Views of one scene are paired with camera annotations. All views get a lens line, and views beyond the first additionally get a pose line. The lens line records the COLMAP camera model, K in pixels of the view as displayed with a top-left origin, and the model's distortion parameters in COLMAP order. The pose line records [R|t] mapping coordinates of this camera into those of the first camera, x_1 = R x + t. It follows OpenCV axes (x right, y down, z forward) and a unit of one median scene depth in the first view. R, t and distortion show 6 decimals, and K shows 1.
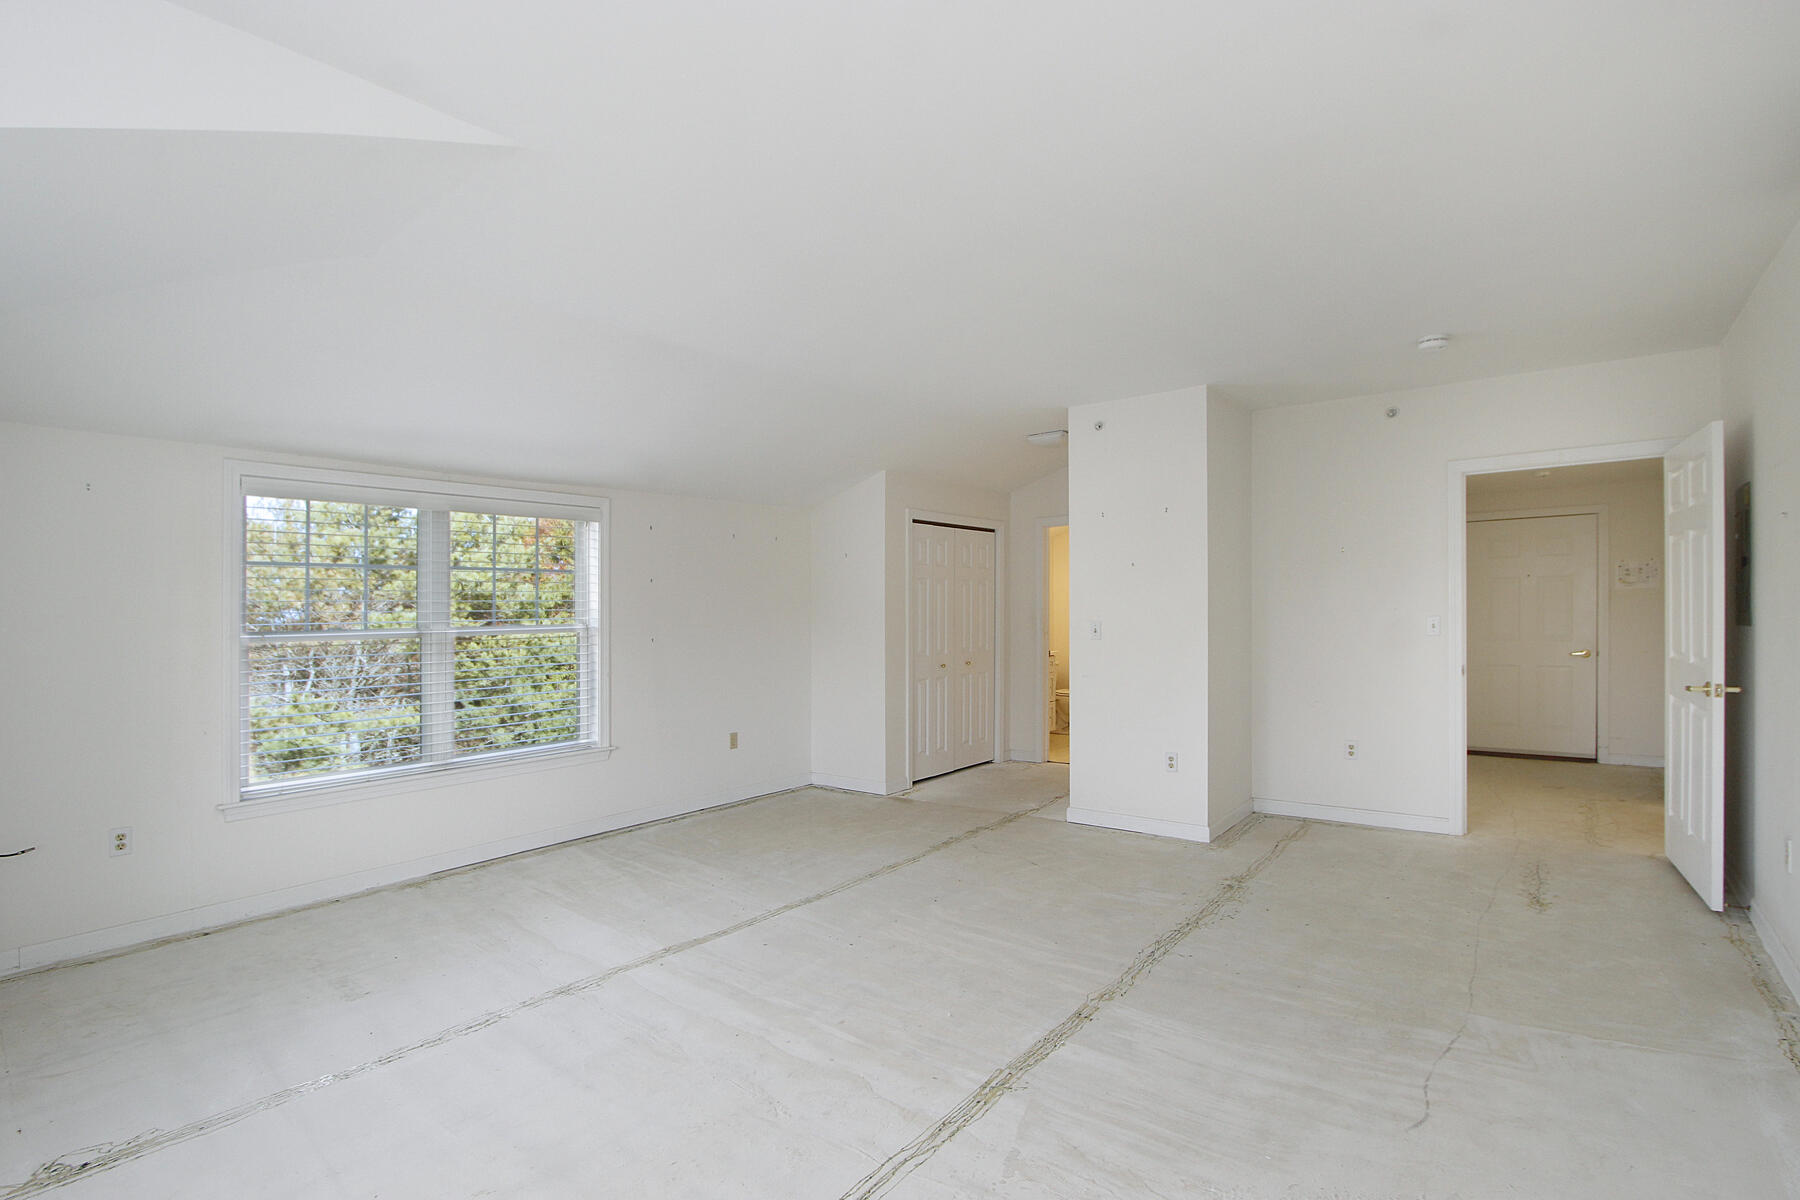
lens RADIAL K [[848.3, 0, 912.7], [0, 848.3, 621.7], [0, 0, 1]] dist [-0.014940, 0.000507]
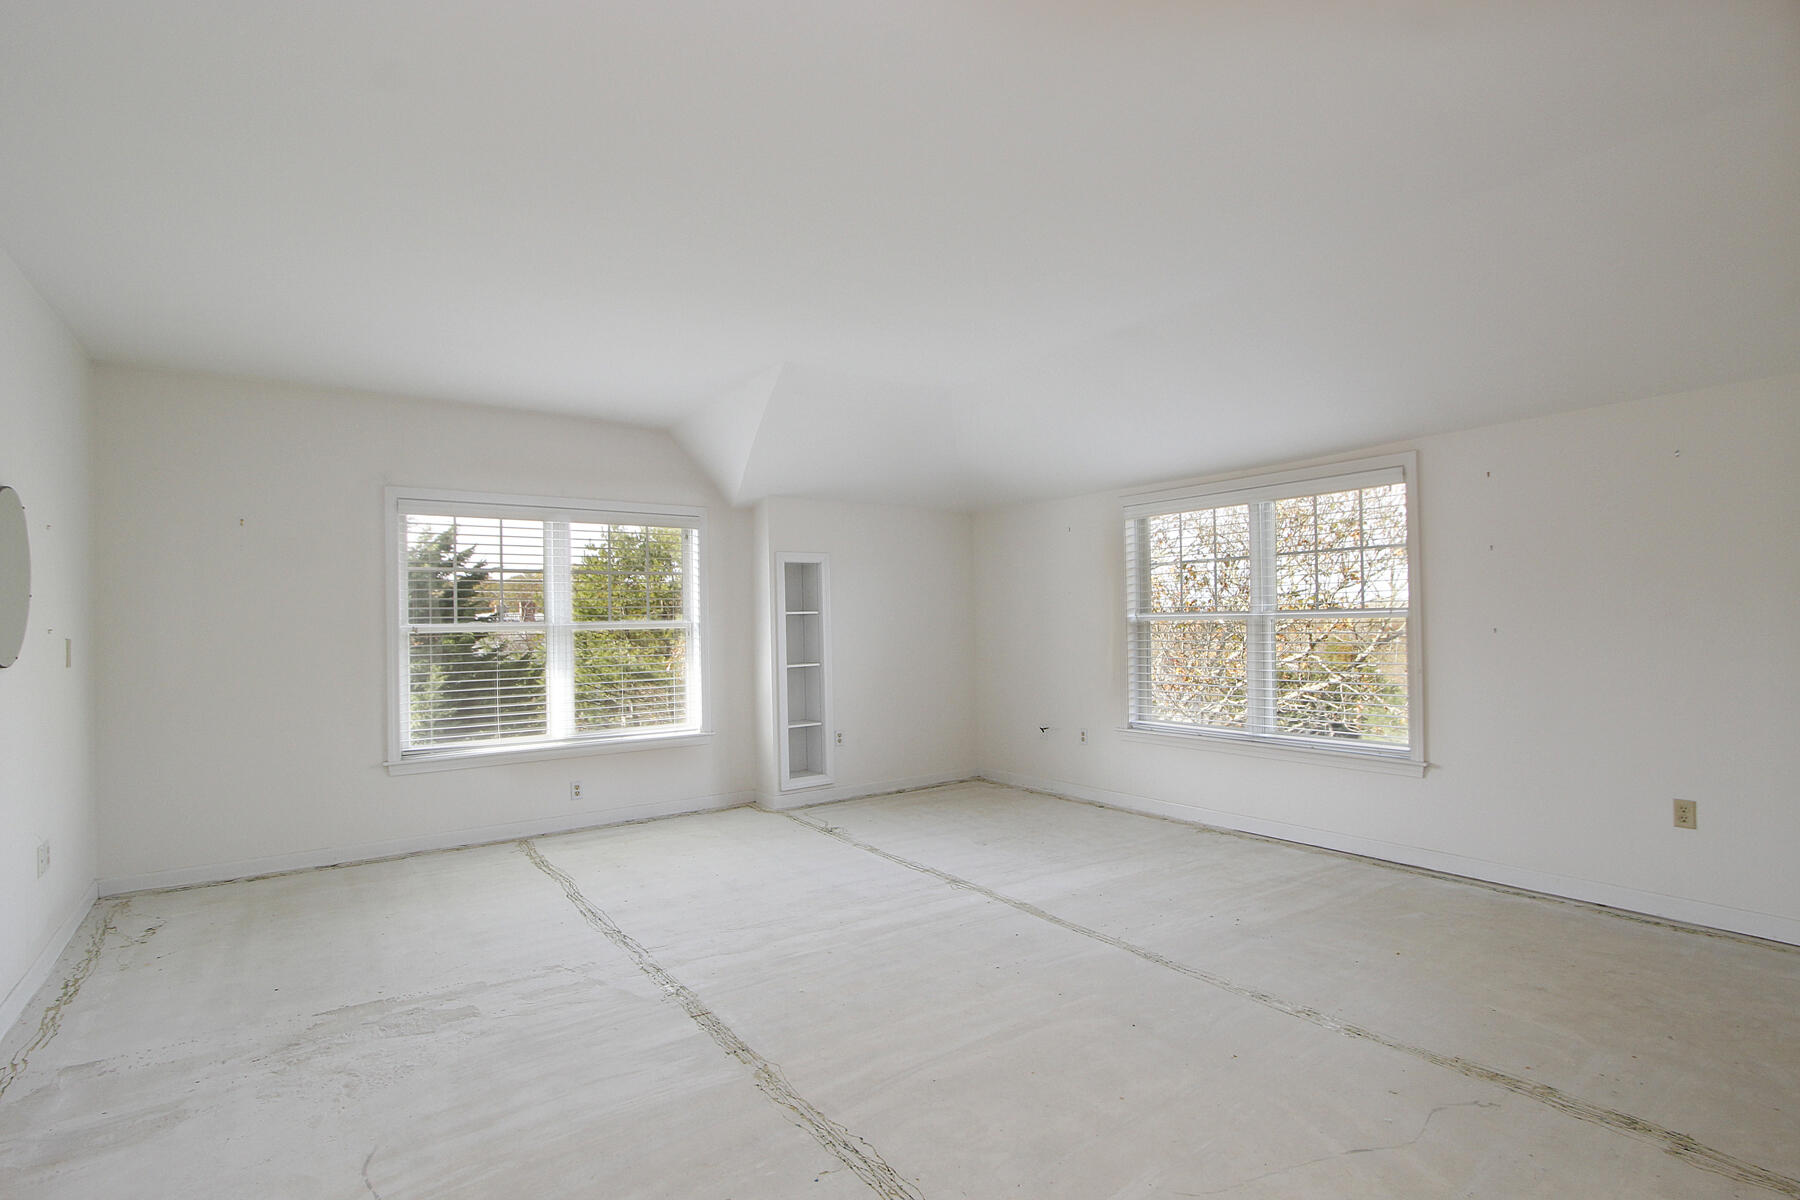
lens RADIAL K [[867.7, 0, 906.2], [0, 867.7, 595.7], [0, 0, 1]] dist [-0.017991, -0.000007]
pose [[-0.285850, -0.001623, -0.958273, 0.690205], [0.017442, 0.999824, -0.006896, -0.014662], [0.958116, -0.018685, -0.285772, 0.951347]]
